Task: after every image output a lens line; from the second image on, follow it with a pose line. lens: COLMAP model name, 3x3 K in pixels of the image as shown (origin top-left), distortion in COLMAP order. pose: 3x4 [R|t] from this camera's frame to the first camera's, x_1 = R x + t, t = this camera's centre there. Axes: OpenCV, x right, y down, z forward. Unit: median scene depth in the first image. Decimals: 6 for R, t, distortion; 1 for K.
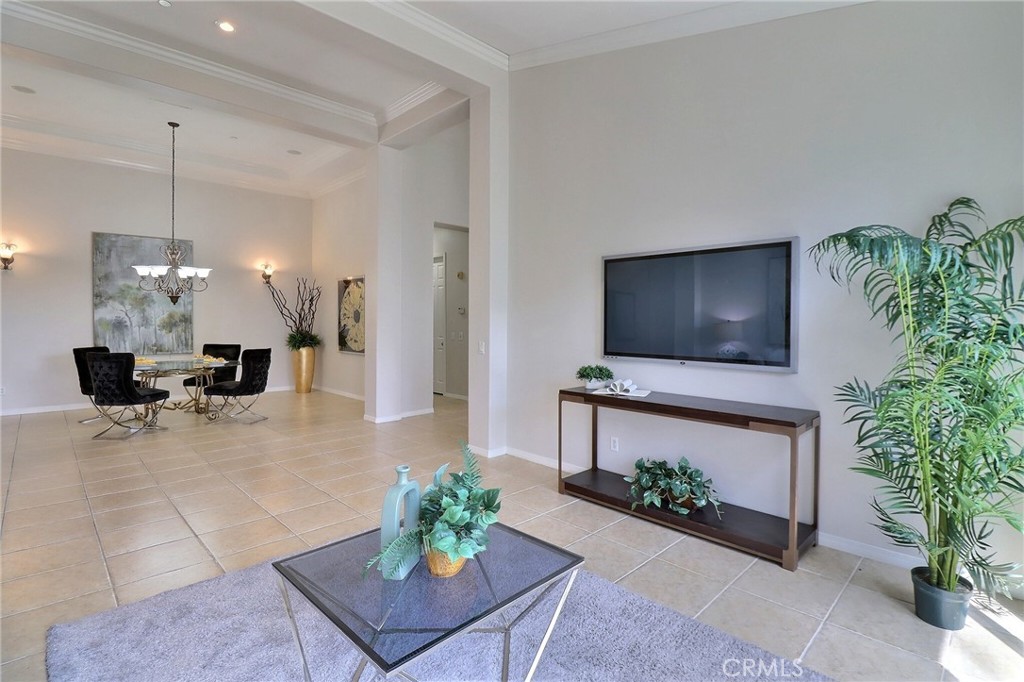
lens RADIAL K [[496.3, 0, 508.3], [0, 496.3, 337.0], [0, 0, 1]] dist [-0.002869, -0.002933]
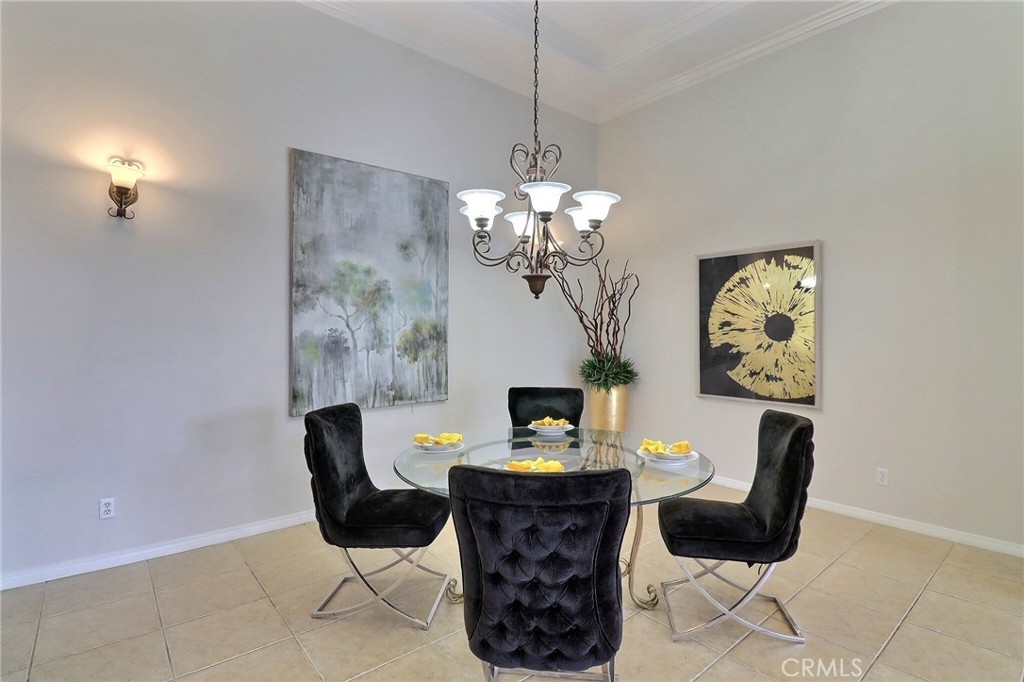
lens RADIAL K [[496.3, 0, 516.2], [0, 496.3, 338.2], [0, 0, 1]] dist [-0.002869, -0.002933]
pose [[0.998013, -0.003180, -0.062924, -0.583016], [0.001711, 0.999725, -0.023386, -0.021374], [0.062981, 0.023232, 0.997744, 0.535876]]
